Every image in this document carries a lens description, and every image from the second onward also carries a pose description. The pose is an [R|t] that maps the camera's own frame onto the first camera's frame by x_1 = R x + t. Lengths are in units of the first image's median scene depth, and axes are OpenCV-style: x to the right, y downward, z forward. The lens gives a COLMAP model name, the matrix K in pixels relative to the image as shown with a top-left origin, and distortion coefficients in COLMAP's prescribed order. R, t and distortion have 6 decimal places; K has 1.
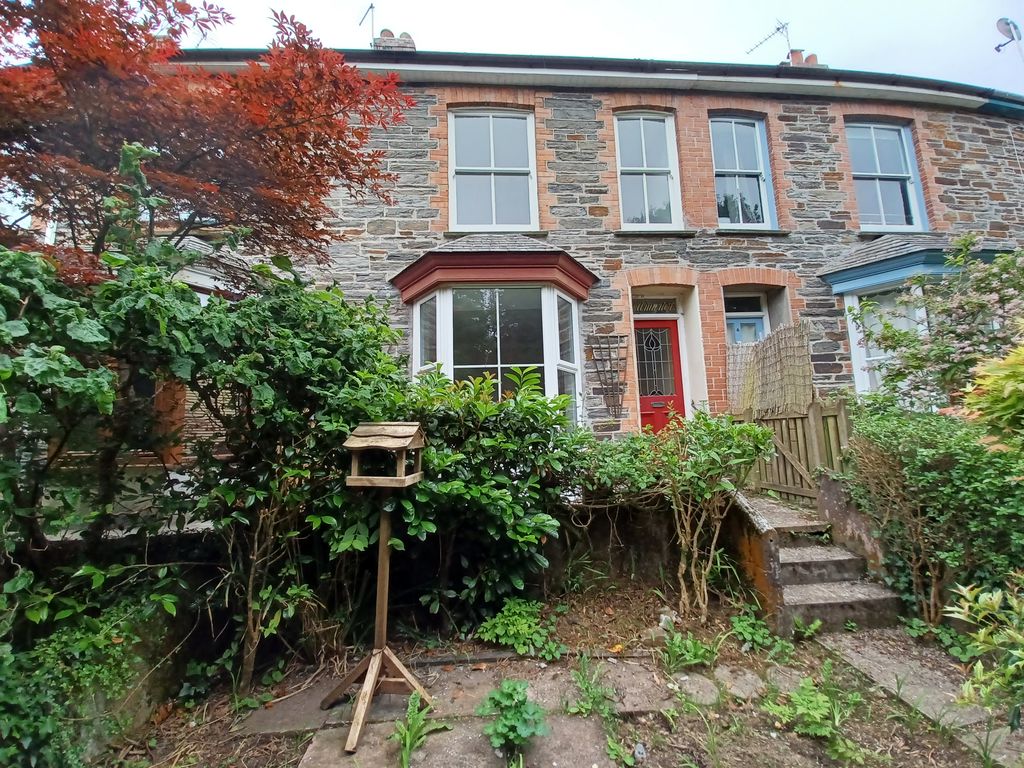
lens RADIAL K [[407.8, 0, 521.0], [0, 407.8, 385.6], [0, 0, 1]] dist [0.000952, -0.006697]
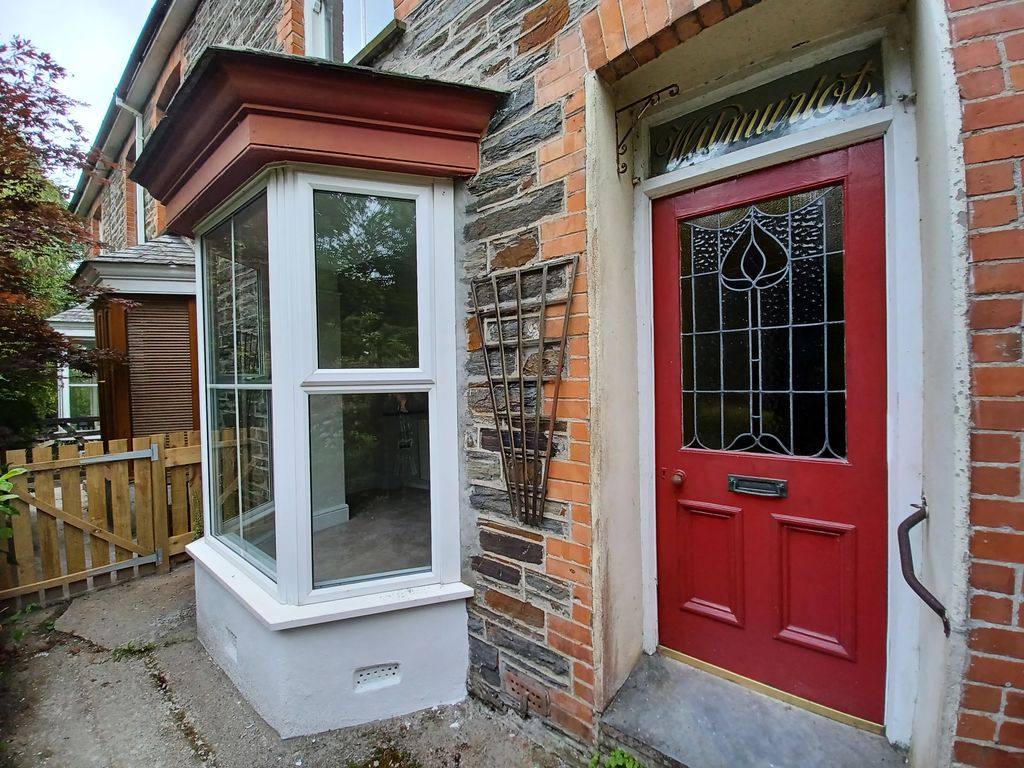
lens RADIAL K [[407.8, 0, 521.0], [0, 407.8, 385.6], [0, 0, 1]] dist [0.000952, -0.006697]
pose [[0.737004, 0.036152, -0.674921, 0.434890], [0.075513, 0.987912, 0.135376, -0.076432], [0.671657, -0.150738, 0.725365, 0.752736]]
